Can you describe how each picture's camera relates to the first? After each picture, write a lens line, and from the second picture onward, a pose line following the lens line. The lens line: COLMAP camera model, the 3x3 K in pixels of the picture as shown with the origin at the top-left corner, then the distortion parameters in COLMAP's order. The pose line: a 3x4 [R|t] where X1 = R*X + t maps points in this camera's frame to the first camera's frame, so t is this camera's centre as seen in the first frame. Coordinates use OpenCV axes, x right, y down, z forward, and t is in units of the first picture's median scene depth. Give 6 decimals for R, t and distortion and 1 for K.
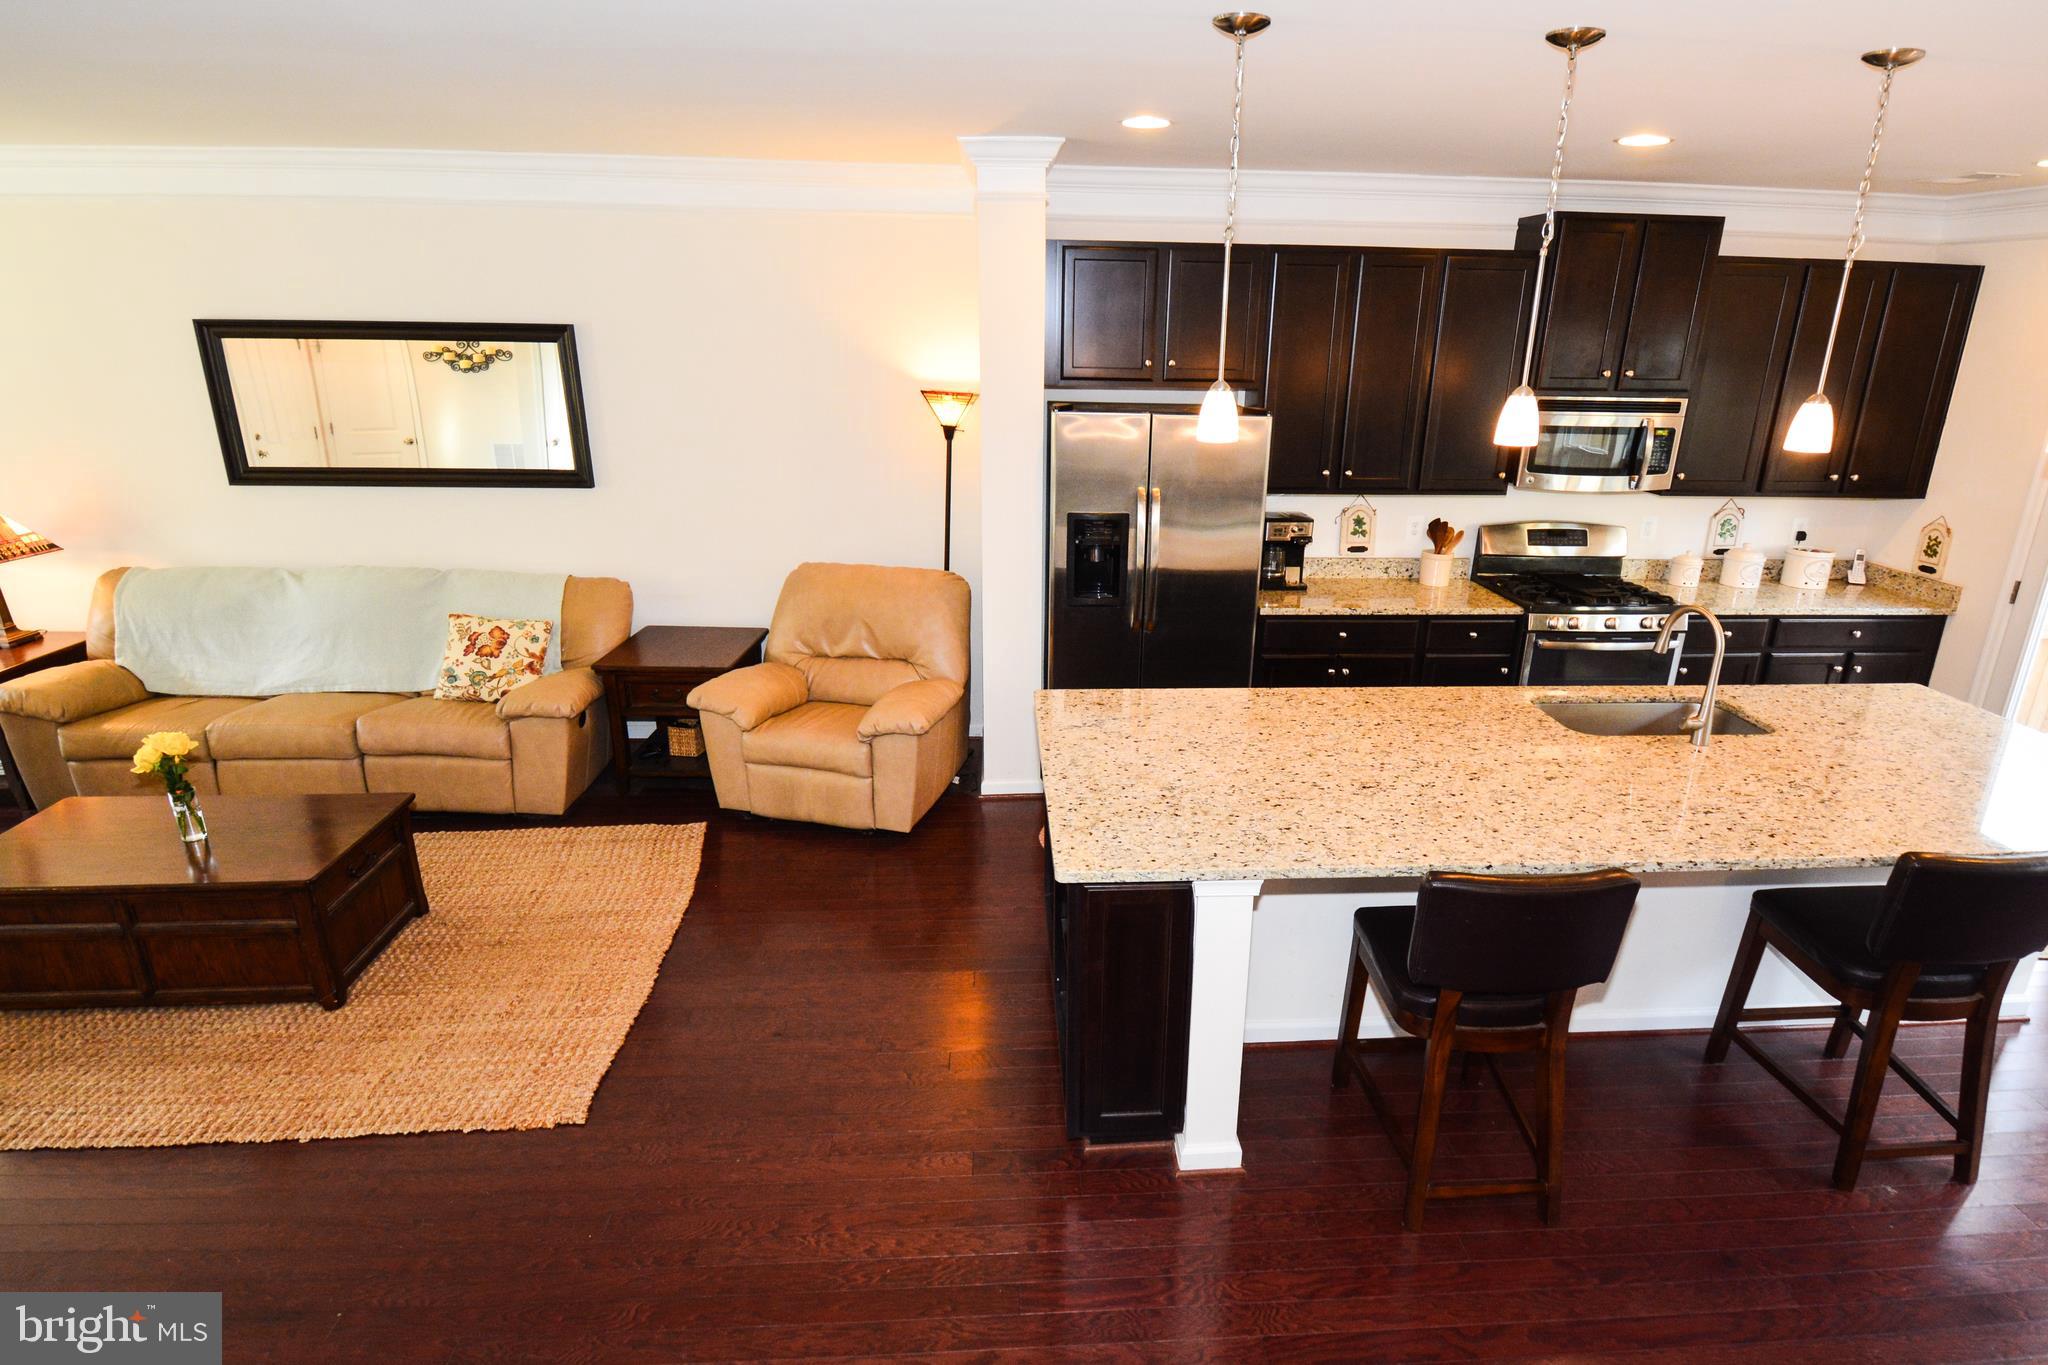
lens RADIAL K [[1068.4, 0, 1078.2], [0, 1068.4, 701.9], [0, 0, 1]] dist [0.024889, -0.035668]
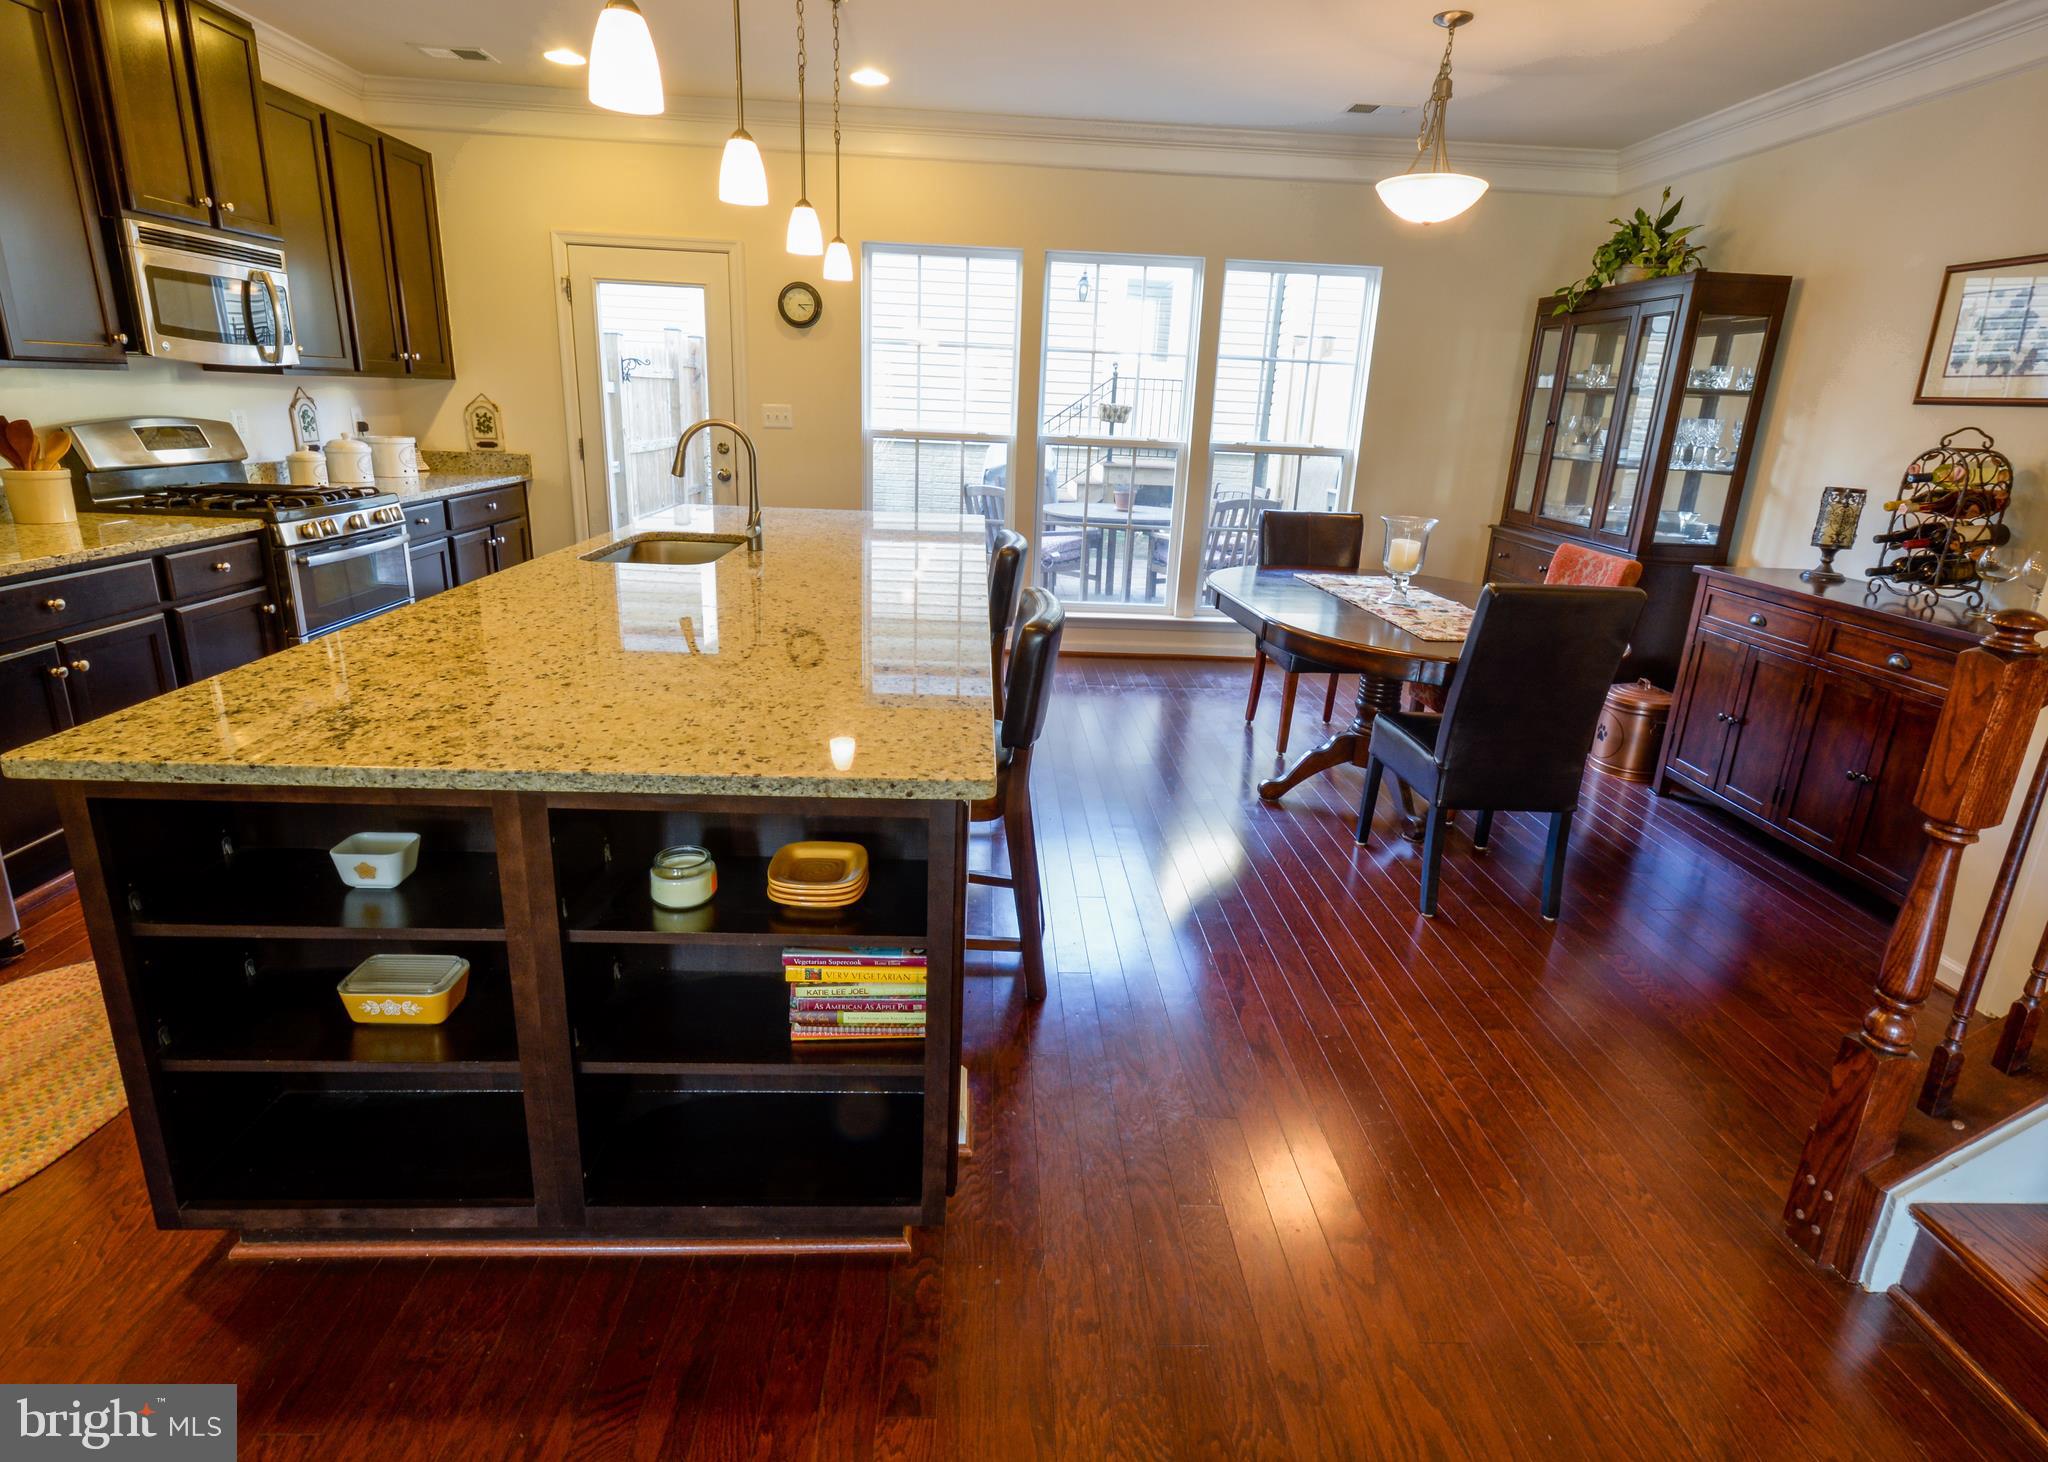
lens RADIAL K [[1019.0, 0, 1034.0], [0, 1019.0, 692.0], [0, 0, 1]] dist [0.001178, -0.000339]
pose [[0.026974, -0.293630, 0.955538, -0.280561], [0.285530, 0.918326, 0.274135, -0.019719], [-0.957990, 0.265440, 0.108611, 0.458190]]
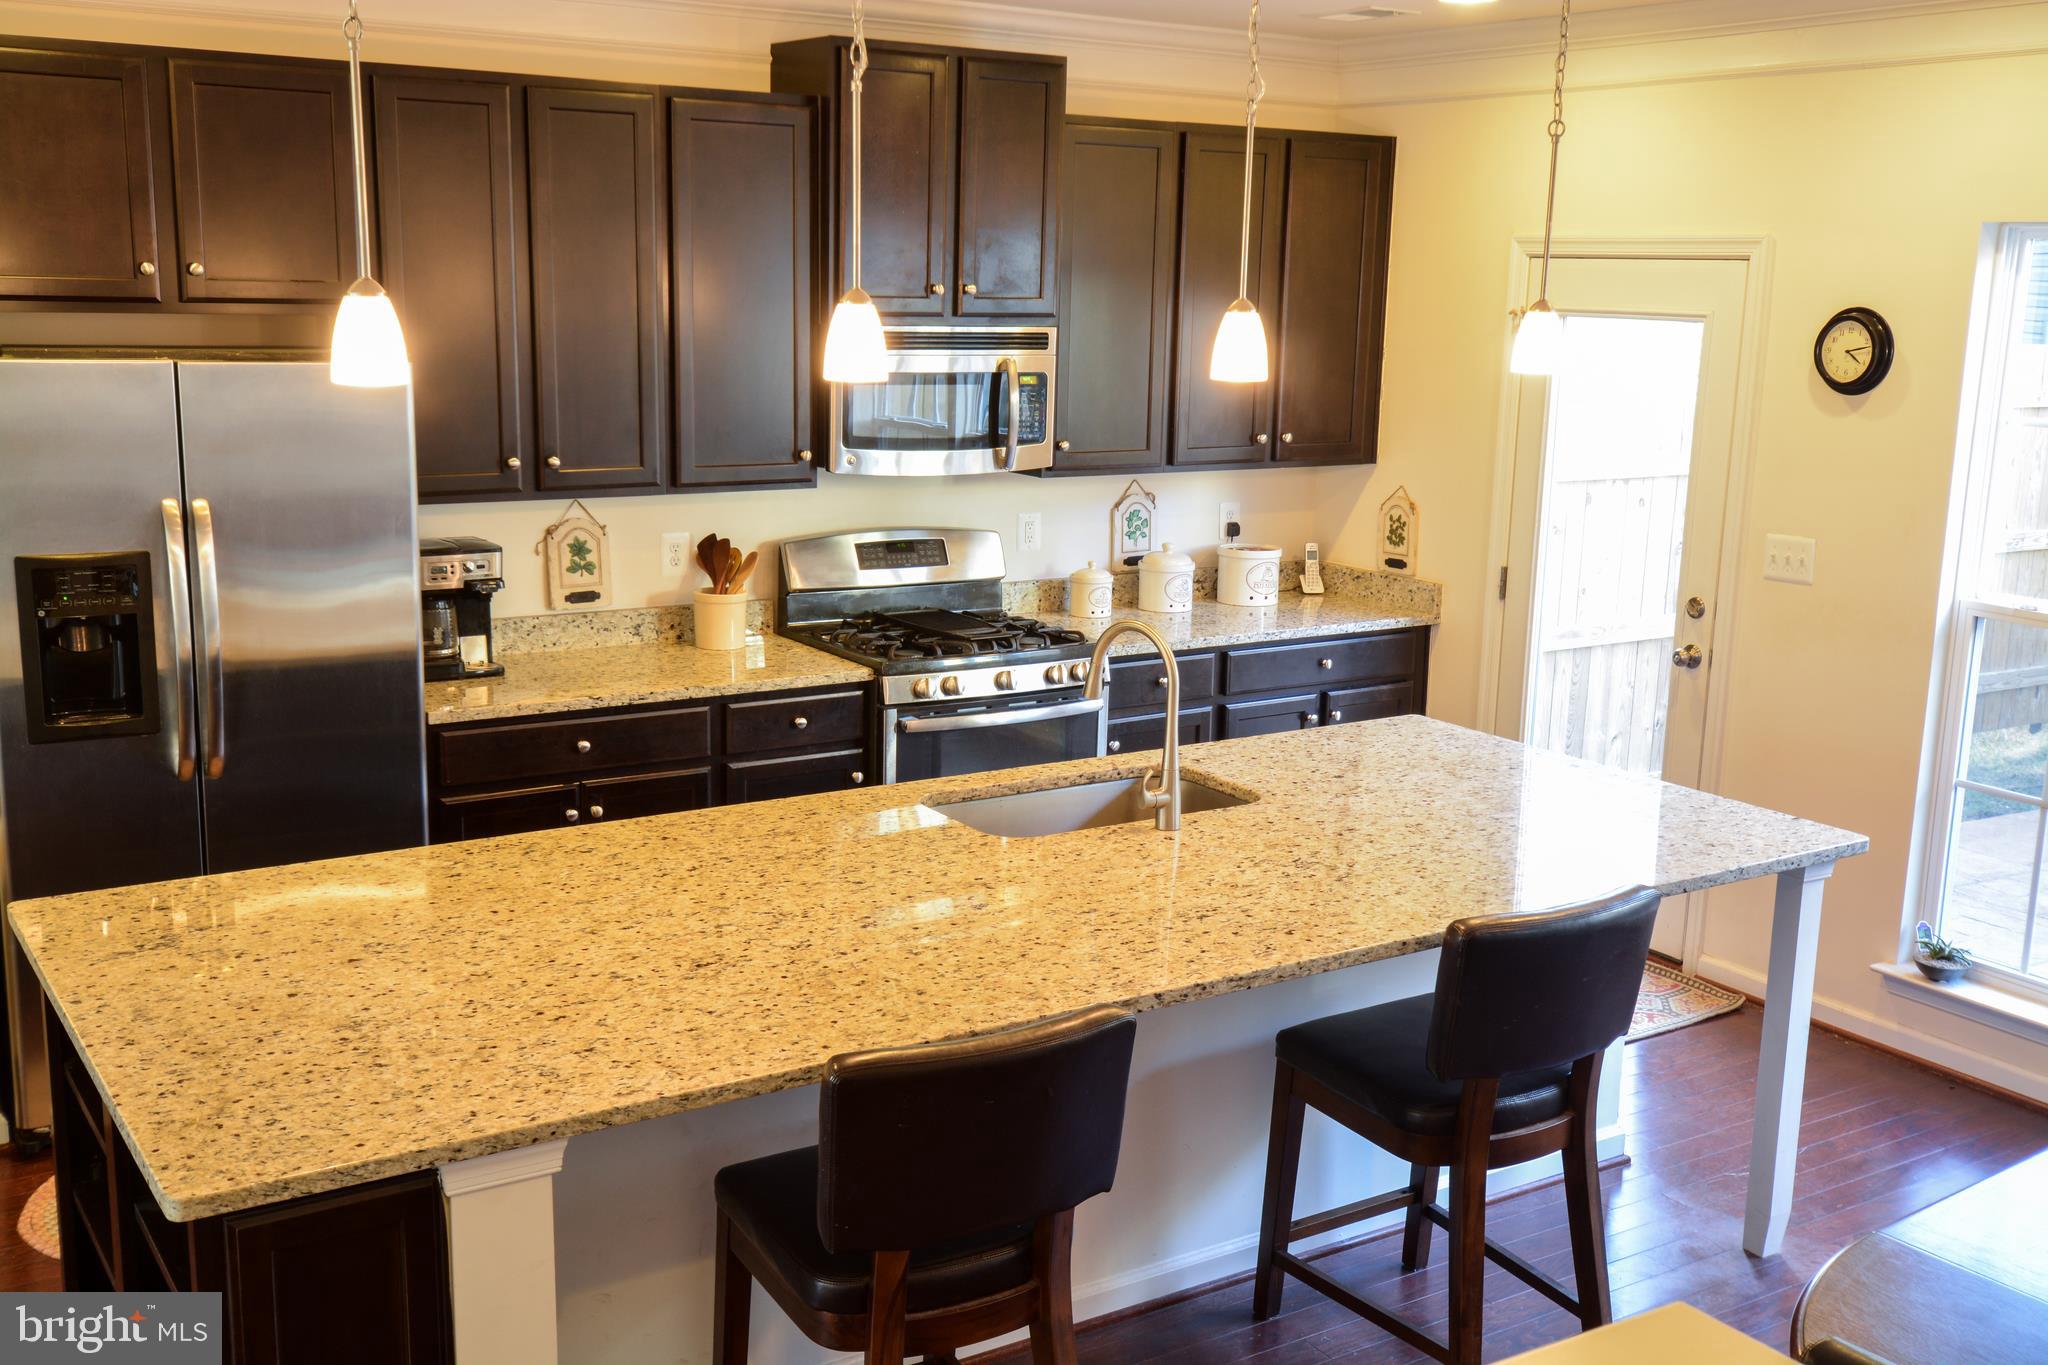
lens RADIAL K [[2053.8, 0, 1024.0], [0, 2053.8, 682.5], [0, 0, 1]] dist [0.026834, -0.002187]
pose [[0.876261, -0.093363, 0.472705, -0.055300], [0.150846, 0.984887, -0.085102, 0.031117], [-0.457616, 0.145877, 0.877102, -0.046451]]
